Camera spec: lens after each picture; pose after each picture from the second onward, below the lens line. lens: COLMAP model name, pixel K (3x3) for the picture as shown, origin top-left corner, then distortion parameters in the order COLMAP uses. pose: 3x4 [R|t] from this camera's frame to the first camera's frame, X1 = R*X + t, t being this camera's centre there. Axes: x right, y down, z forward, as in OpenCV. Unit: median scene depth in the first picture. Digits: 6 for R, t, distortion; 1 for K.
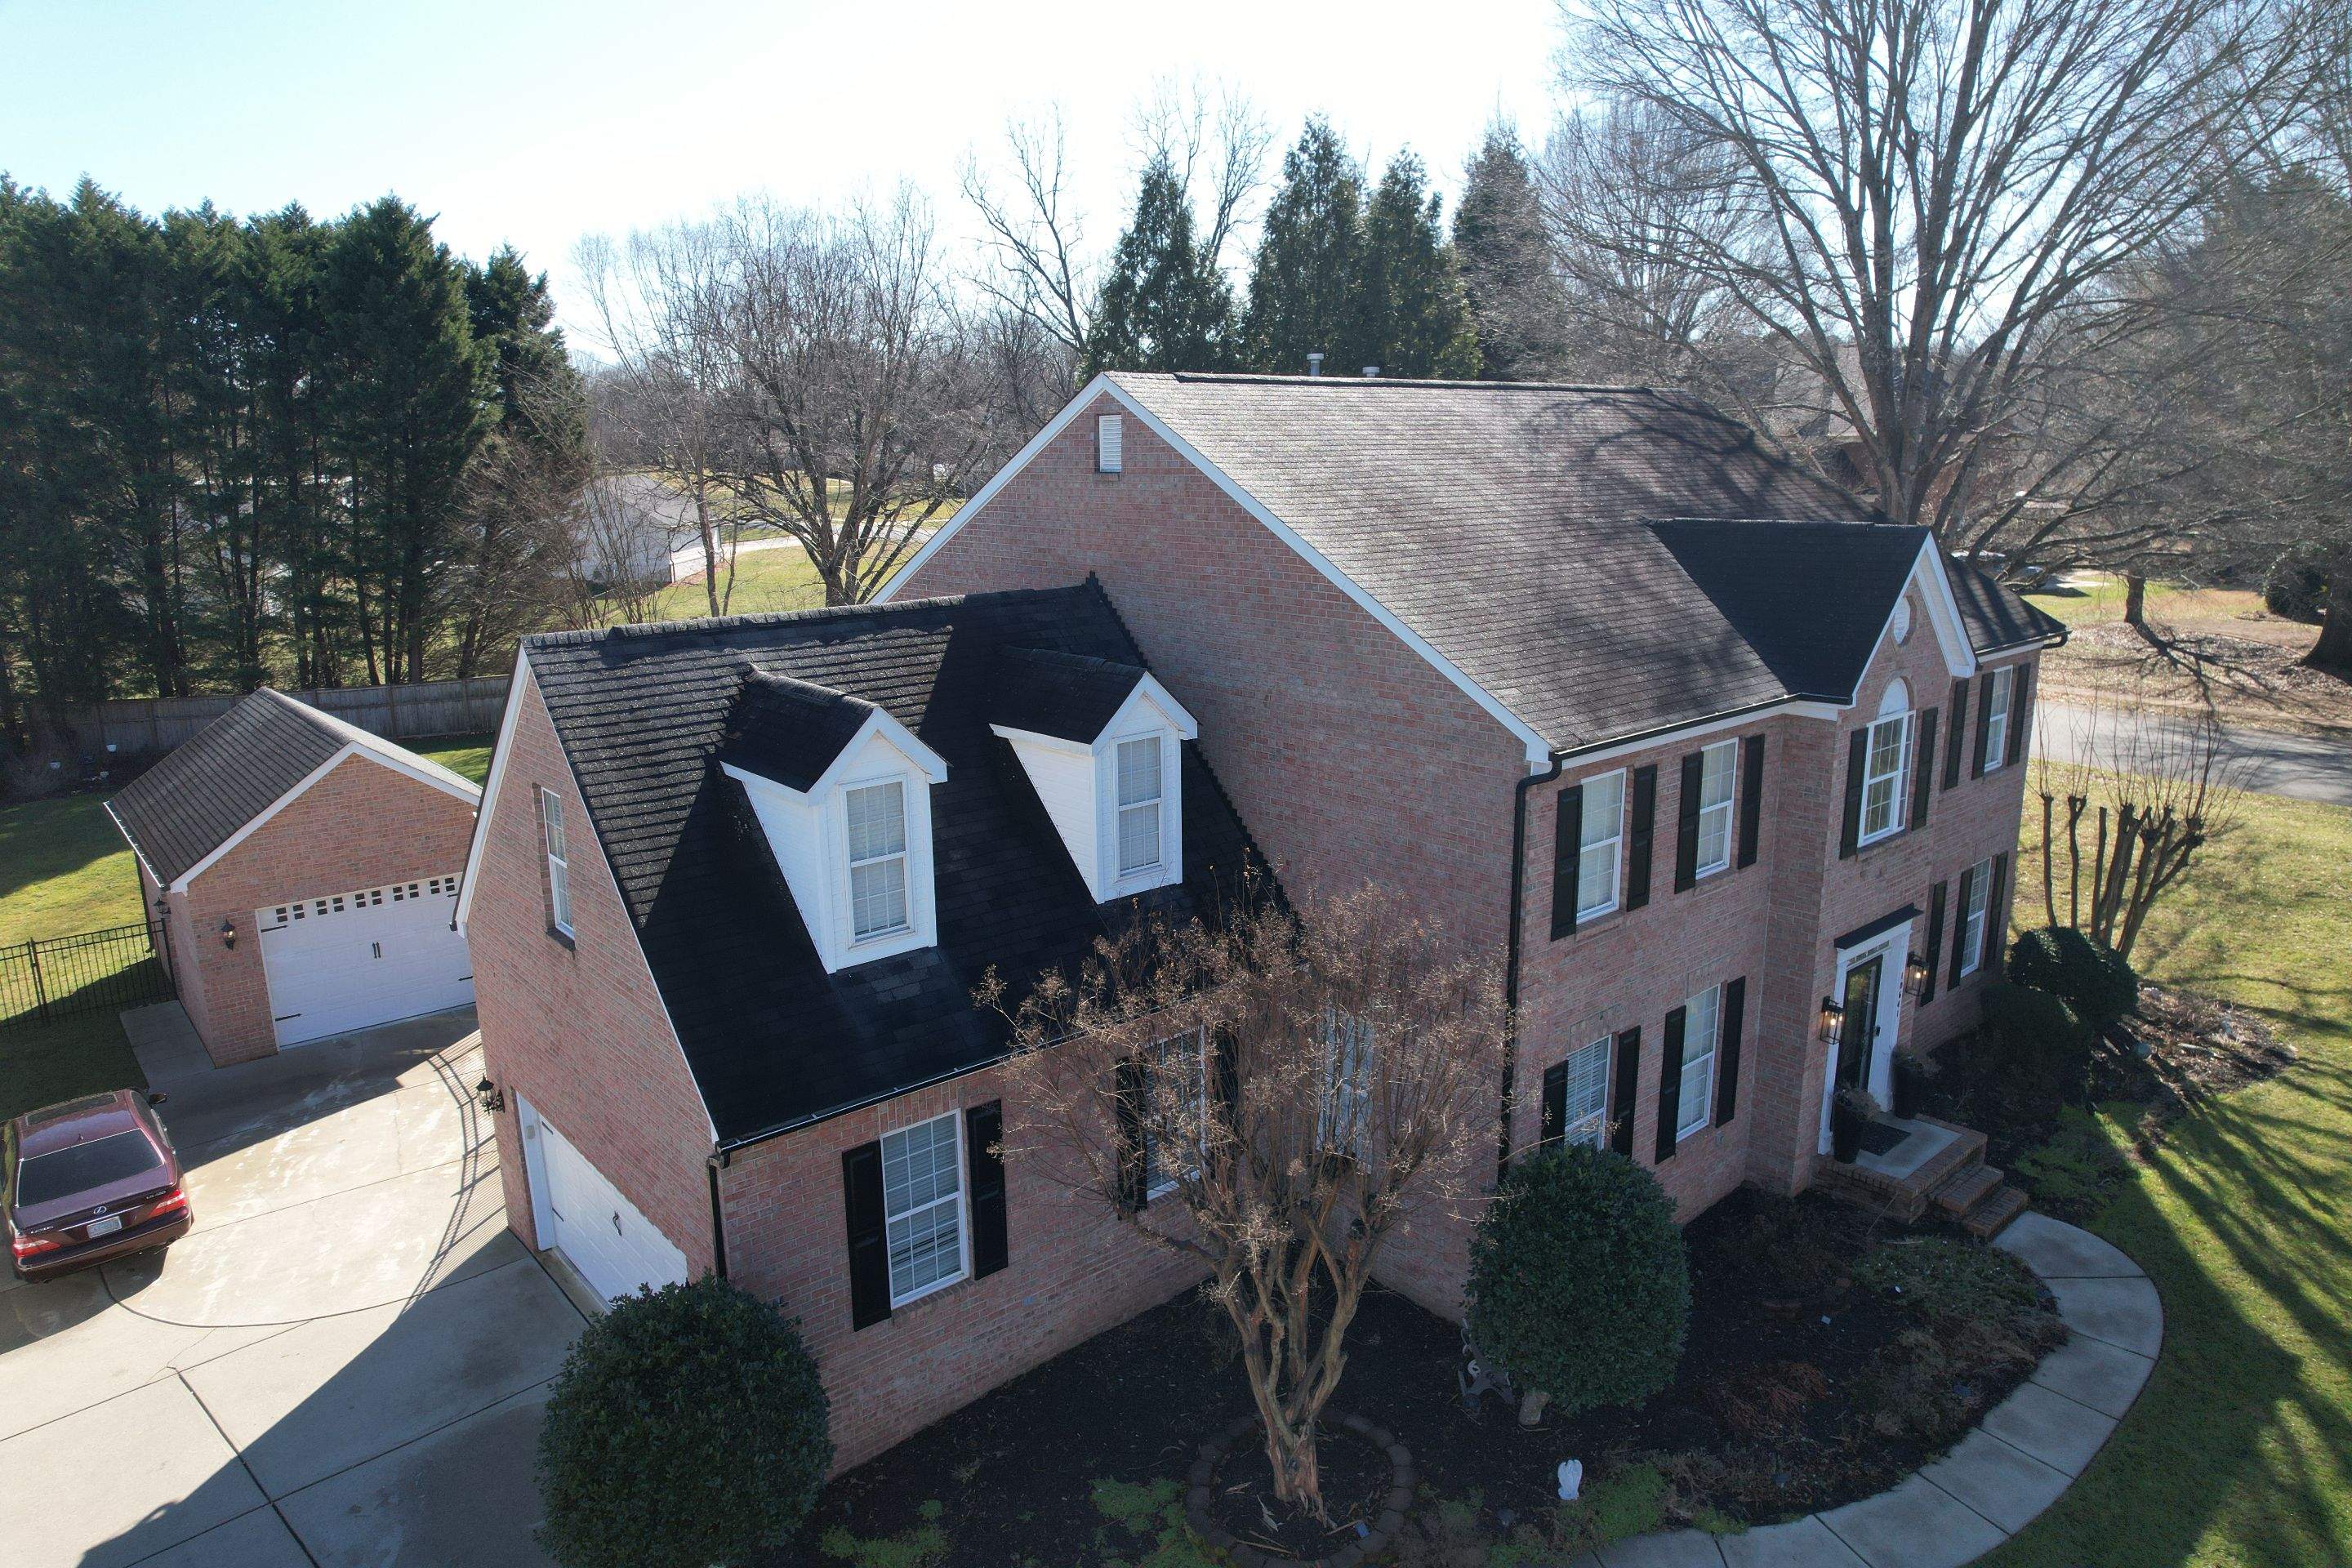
lens RADIAL K [[1449.4, 0, 1173.6], [0, 1449.4, 788.8], [0, 0, 1]] dist [-0.027412, 0.001829]
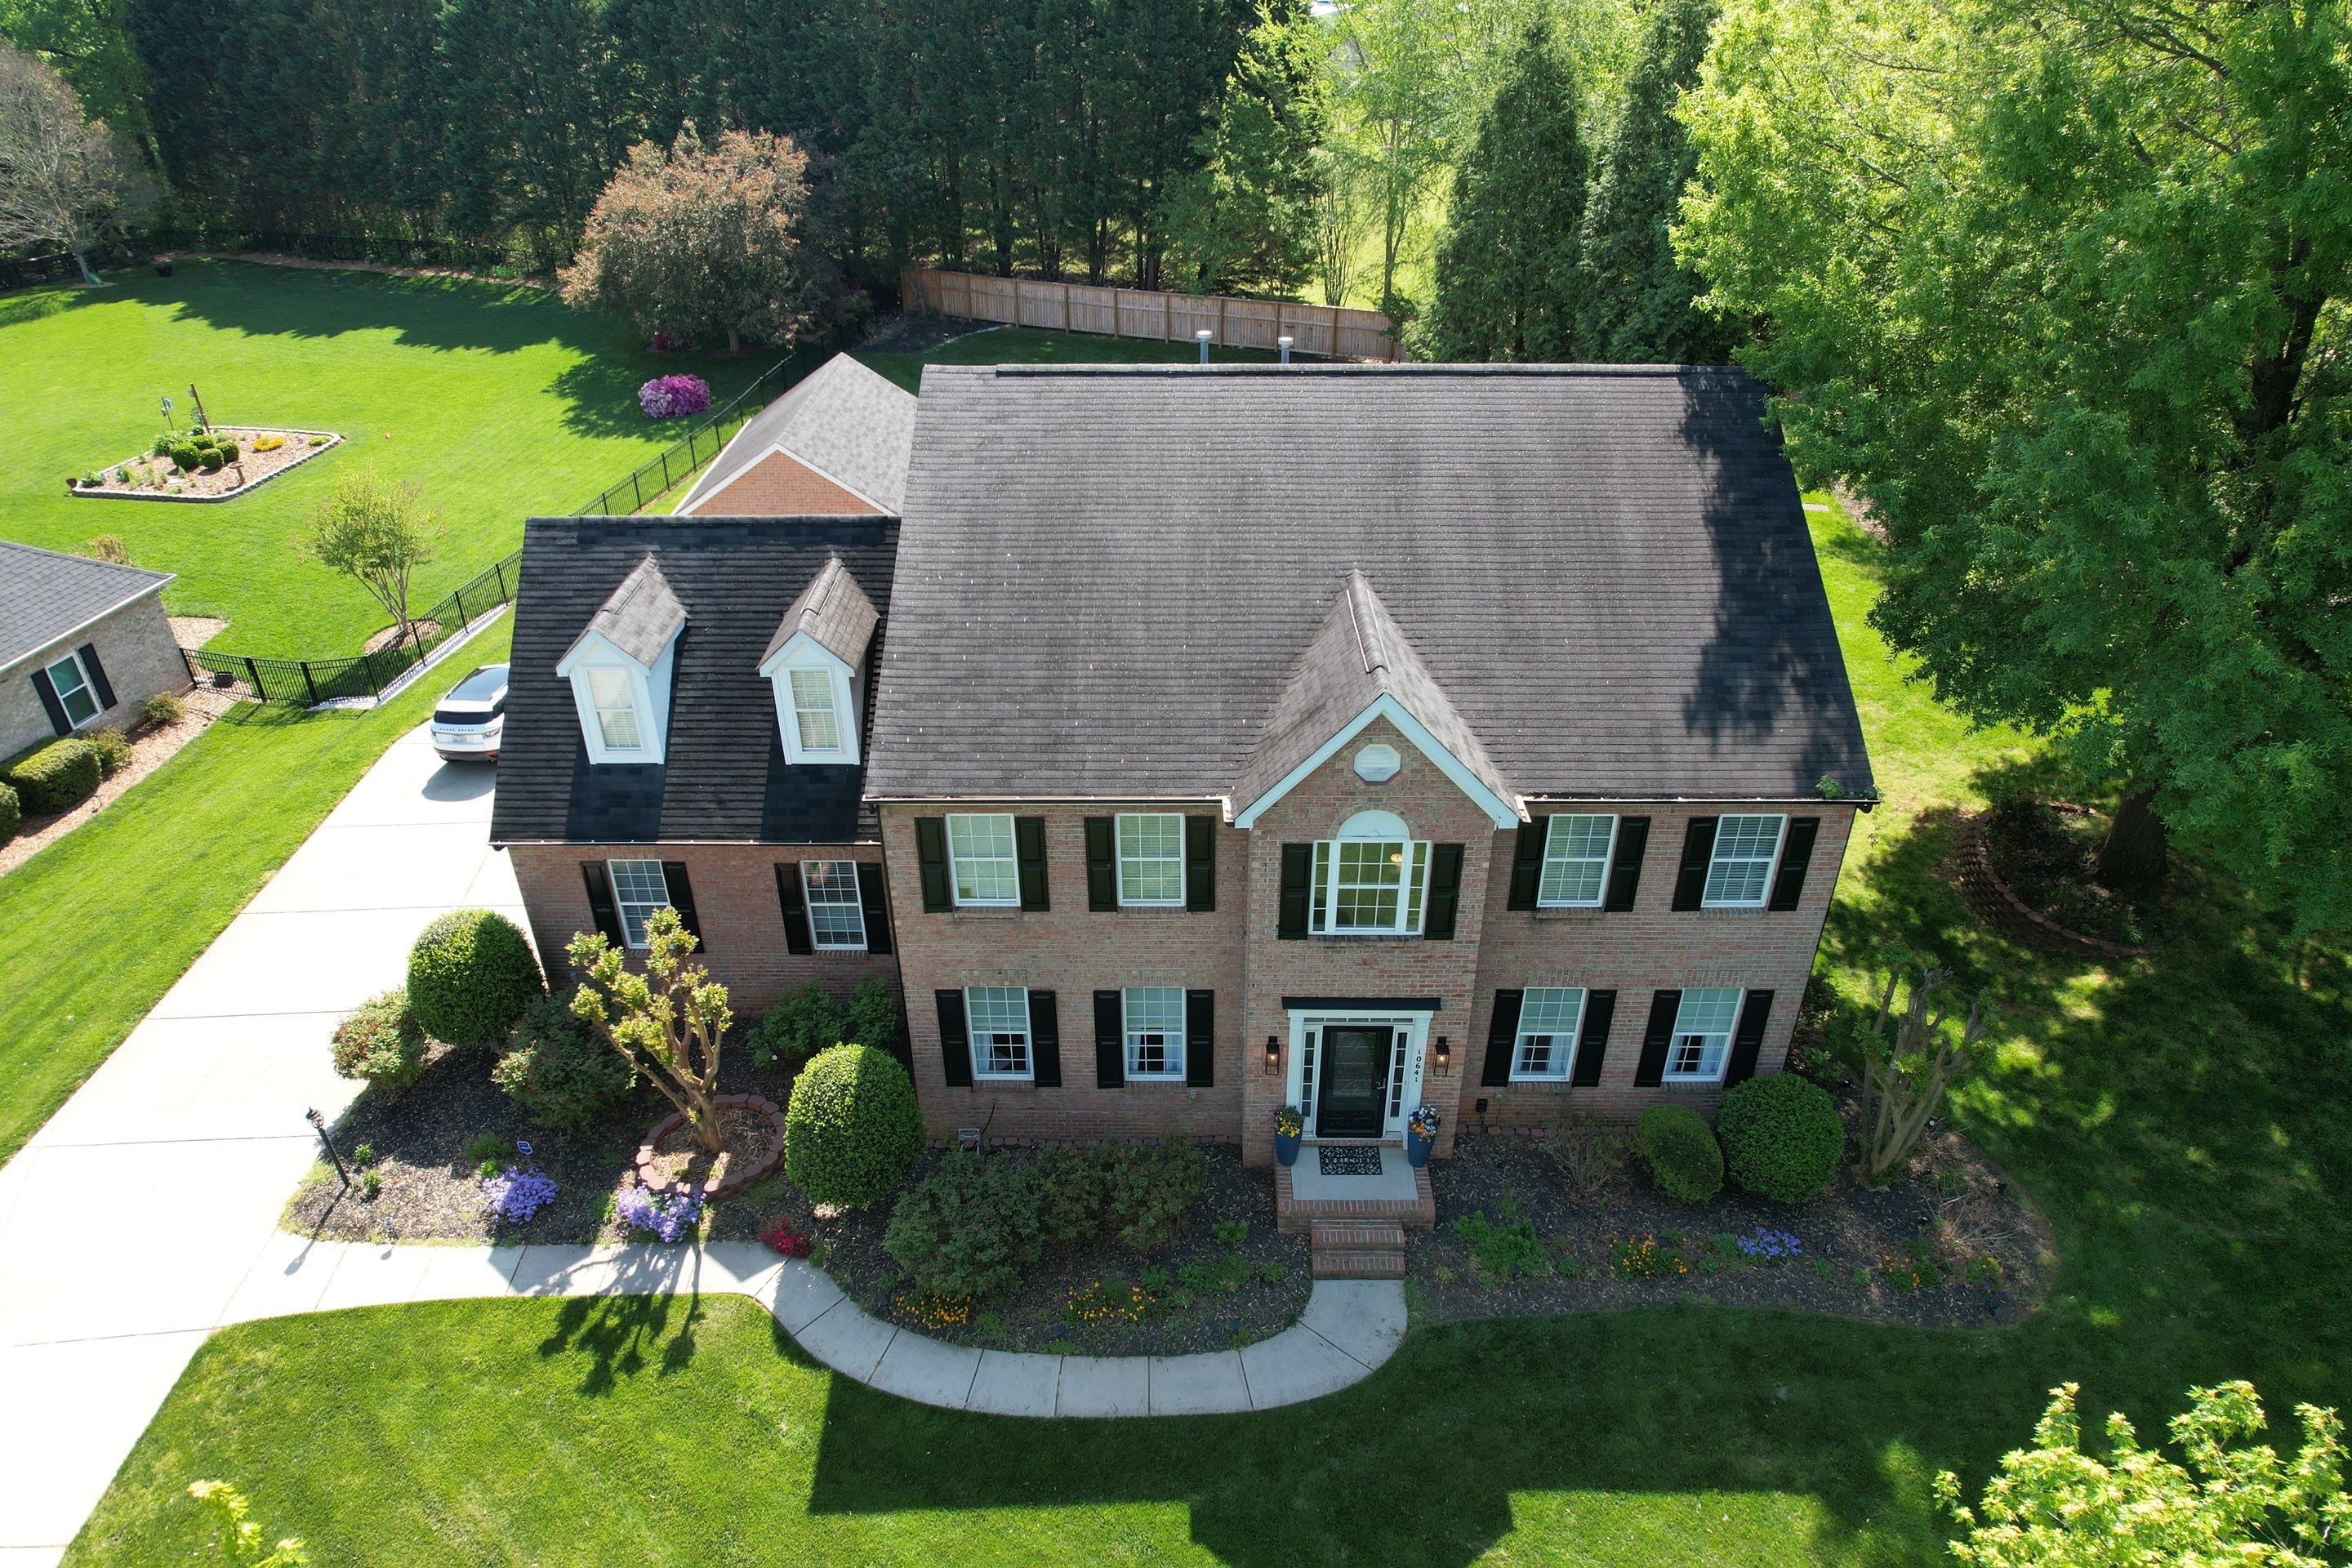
lens RADIAL K [[1479.6, 0, 1170.9], [0, 1479.6, 786.8], [0, 0, 1]] dist [-0.029686, -0.000199]
pose [[0.766216, 0.346955, -0.540865, 1.004033], [-0.164436, 0.919547, 0.356924, -0.470864], [0.621187, -0.184543, 0.761623, 0.083326]]
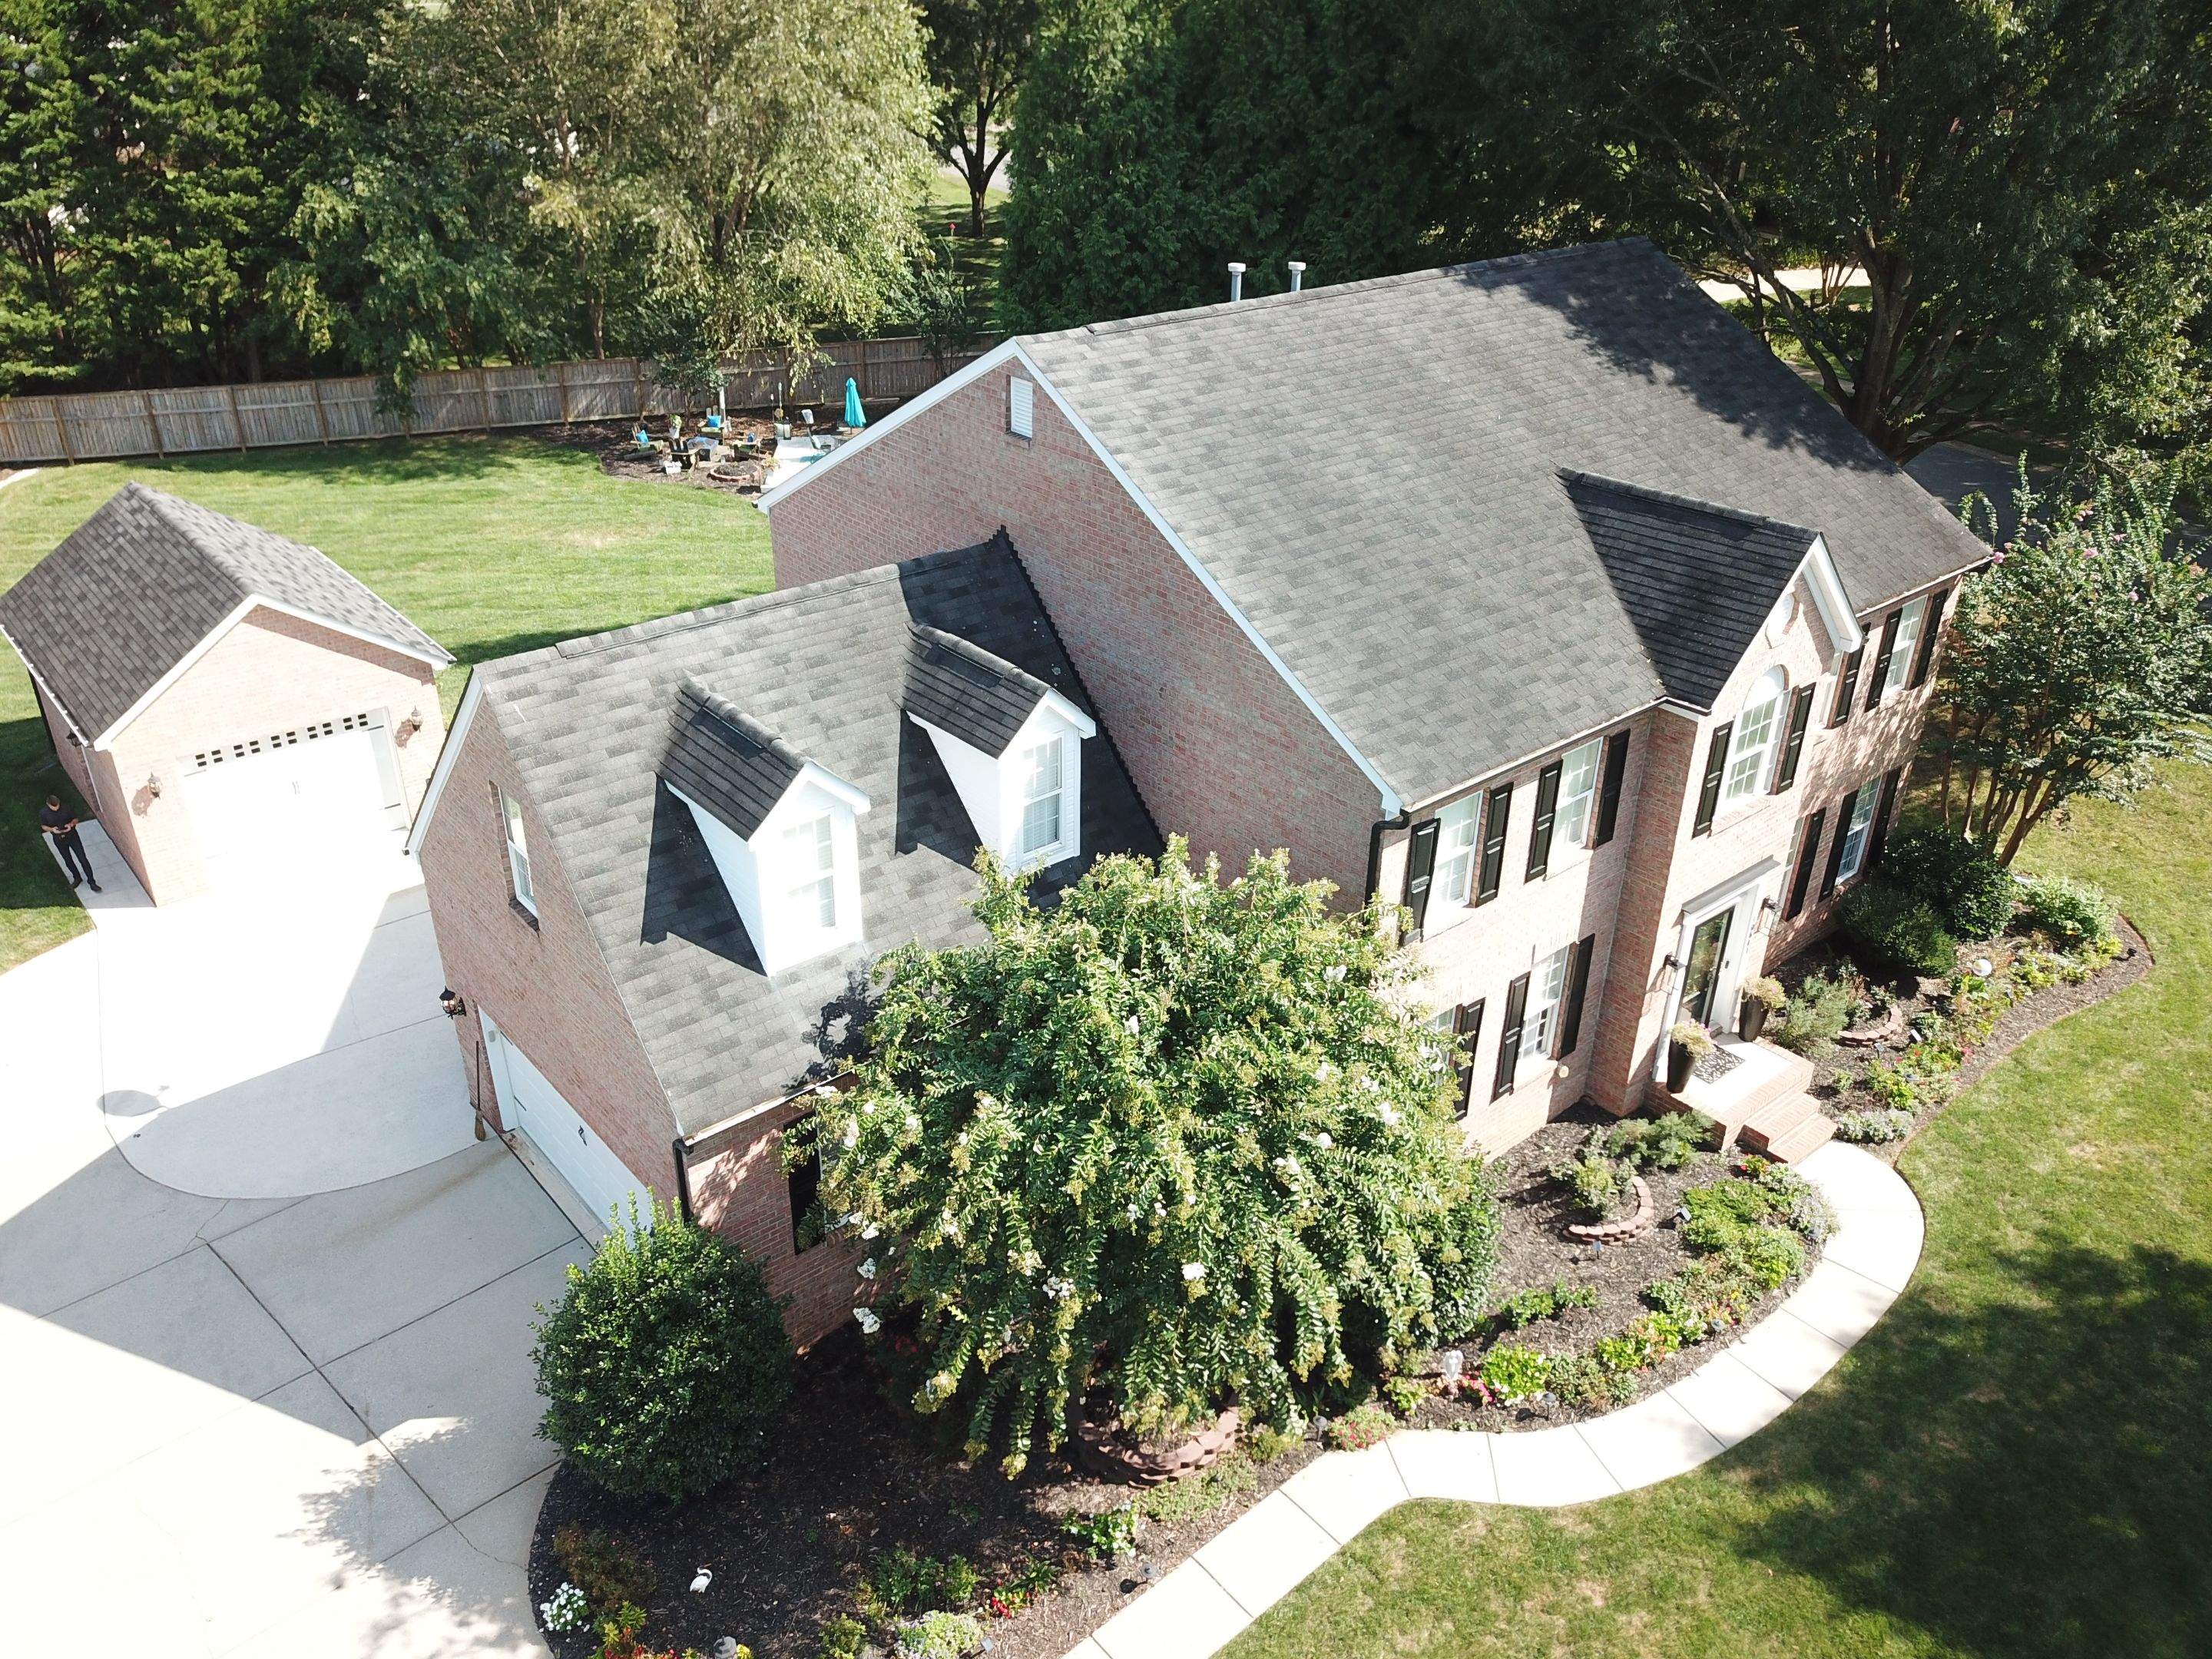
lens RADIAL K [[1648.1, 0, 1094.8], [0, 1648.1, 827.9], [0, 0, 1]] dist [0.012839, -0.008182]
pose [[0.999611, 0.027542, -0.004488, 0.021917], [-0.025567, 0.968365, 0.248223, -0.257430], [0.011182, -0.248012, 0.968692, -0.200842]]
